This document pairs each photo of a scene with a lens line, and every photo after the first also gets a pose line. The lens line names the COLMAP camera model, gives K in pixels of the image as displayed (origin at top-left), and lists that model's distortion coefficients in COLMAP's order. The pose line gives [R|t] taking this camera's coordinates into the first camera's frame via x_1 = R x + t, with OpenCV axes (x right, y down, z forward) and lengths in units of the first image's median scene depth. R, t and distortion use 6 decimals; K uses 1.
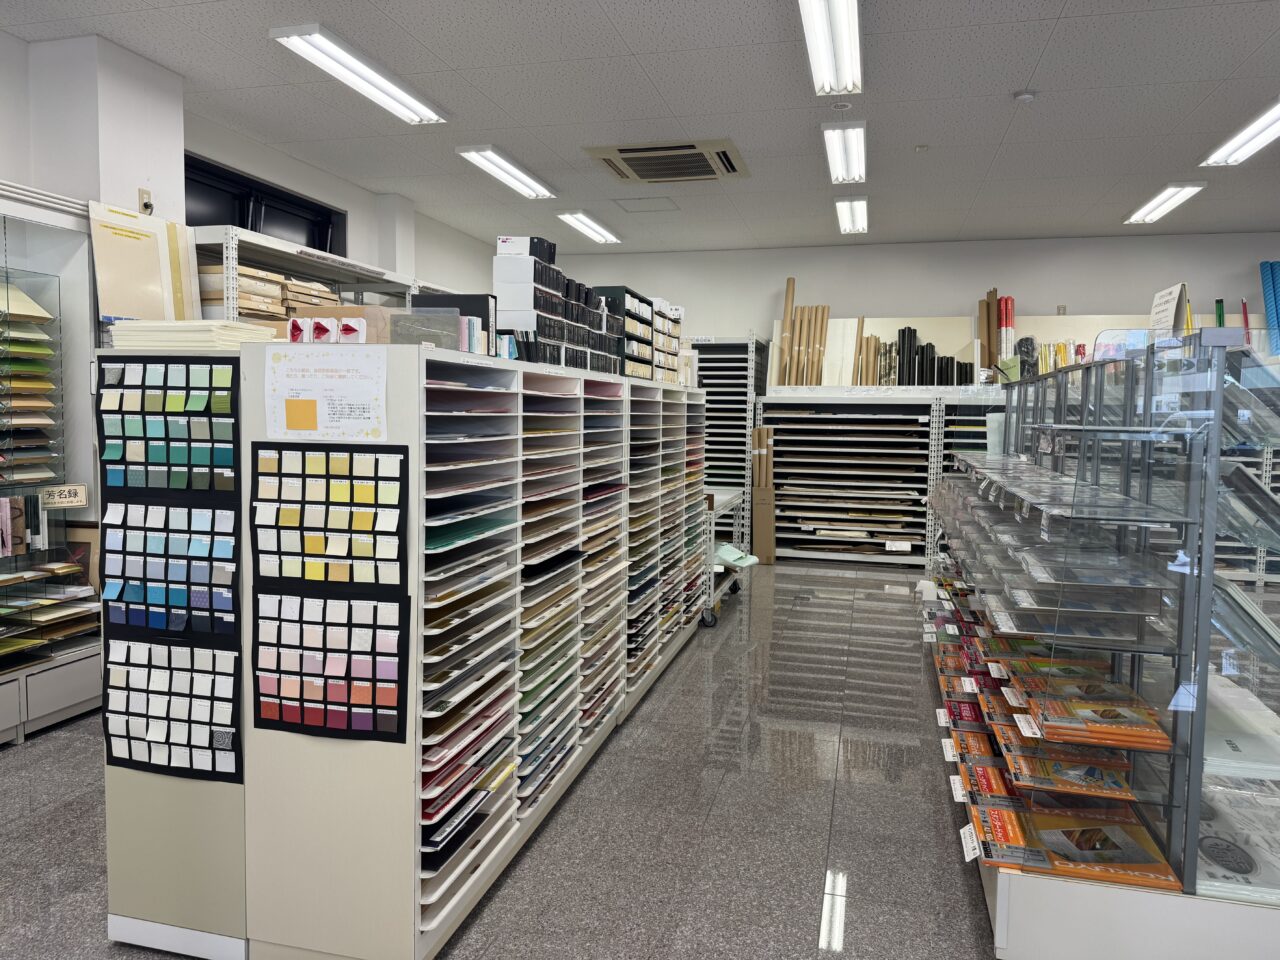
lens RADIAL K [[909.2, 0, 642.1], [0, 909.2, 479.2], [0, 0, 1]] dist [0.004111, 0.003770]
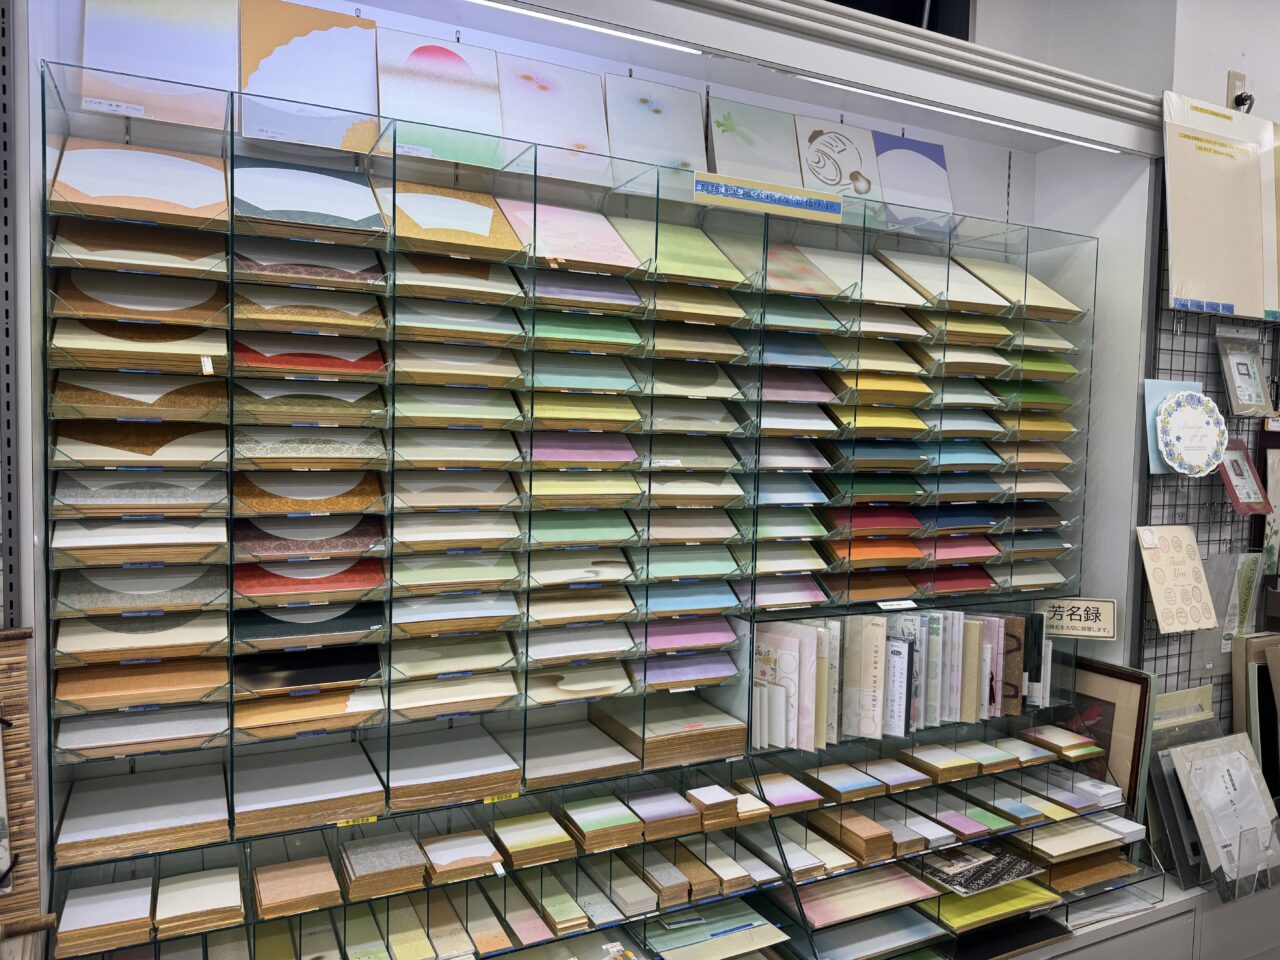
lens RADIAL K [[909.2, 0, 639.6], [0, 909.2, 481.6], [0, 0, 1]] dist [0.004111, 0.003770]
pose [[0.655301, 0.032079, -0.754686, -0.392492], [-0.067639, 0.997576, -0.016328, -0.039954], [0.752333, 0.061746, 0.655882, 0.416448]]
